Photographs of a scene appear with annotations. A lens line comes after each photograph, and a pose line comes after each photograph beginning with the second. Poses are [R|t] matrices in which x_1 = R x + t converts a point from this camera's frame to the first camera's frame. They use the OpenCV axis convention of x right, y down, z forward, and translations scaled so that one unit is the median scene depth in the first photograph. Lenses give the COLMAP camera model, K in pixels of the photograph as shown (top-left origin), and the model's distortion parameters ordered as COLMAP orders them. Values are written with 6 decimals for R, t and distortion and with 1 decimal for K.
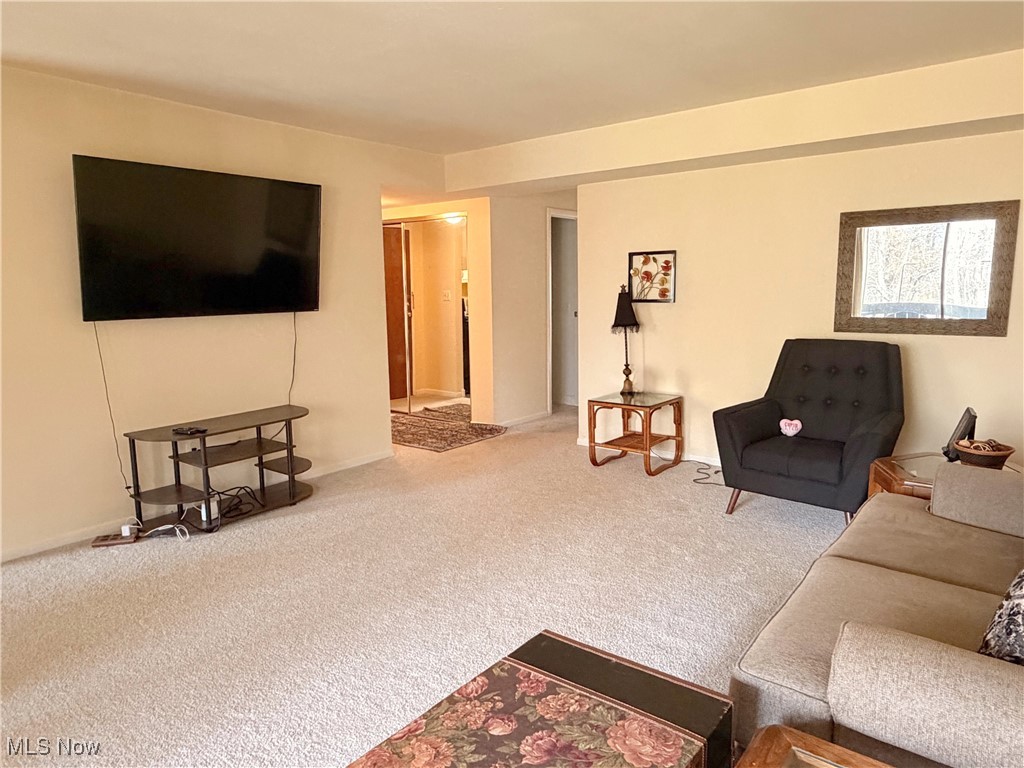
lens RADIAL K [[667.2, 0, 508.2], [0, 667.2, 390.1], [0, 0, 1]] dist [-0.000639, 0.000639]
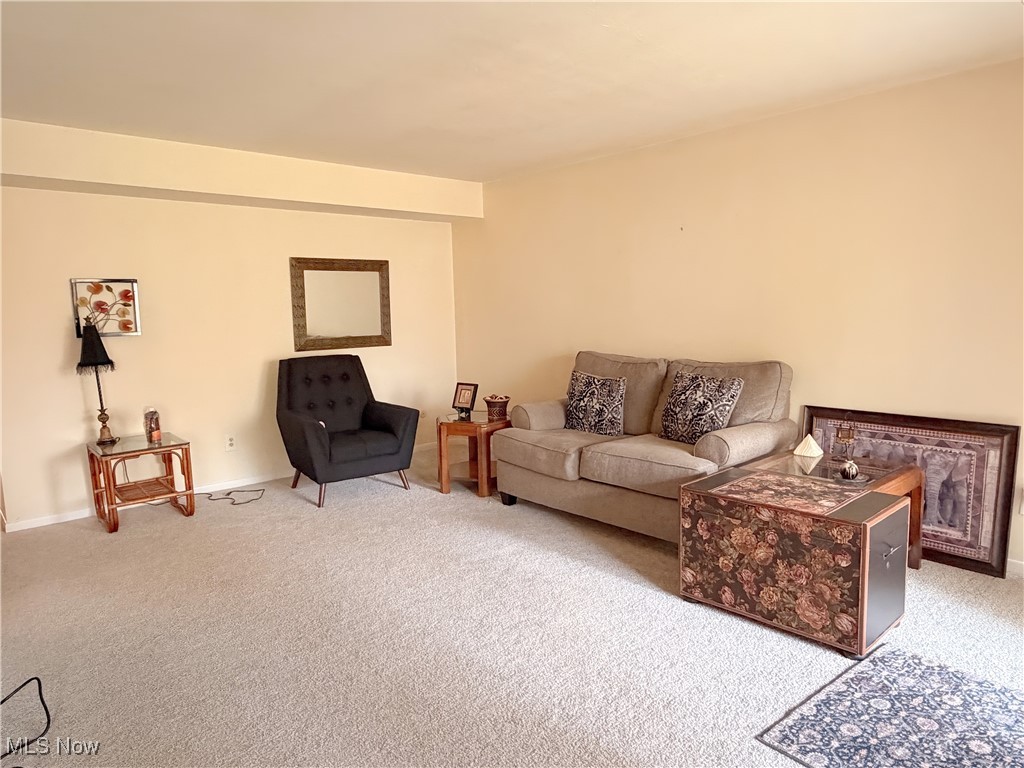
lens RADIAL K [[667.2, 0, 508.2], [0, 667.2, 390.1], [0, 0, 1]] dist [-0.000639, 0.000639]
pose [[0.161125, -0.112842, 0.980462, -0.589495], [0.172064, 0.981439, 0.084679, -0.046777], [-0.971819, 0.155059, 0.177551, 0.350404]]
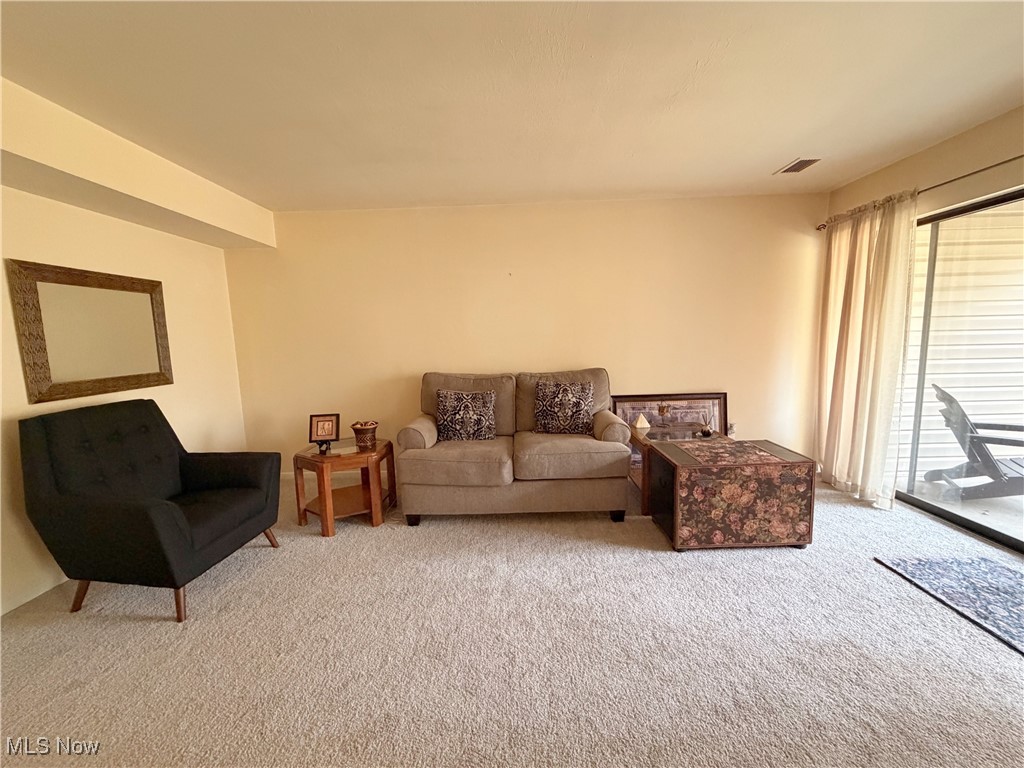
lens RADIAL K [[409.6, 0, 509.8], [0, 409.6, 382.5], [0, 0, 1]] dist [0.000879, 0.000284]
pose [[-0.613529, -0.059924, 0.787395, -0.231605], [0.161318, 0.966578, 0.199257, -0.103107], [-0.773019, 0.249270, -0.583357, 0.723838]]
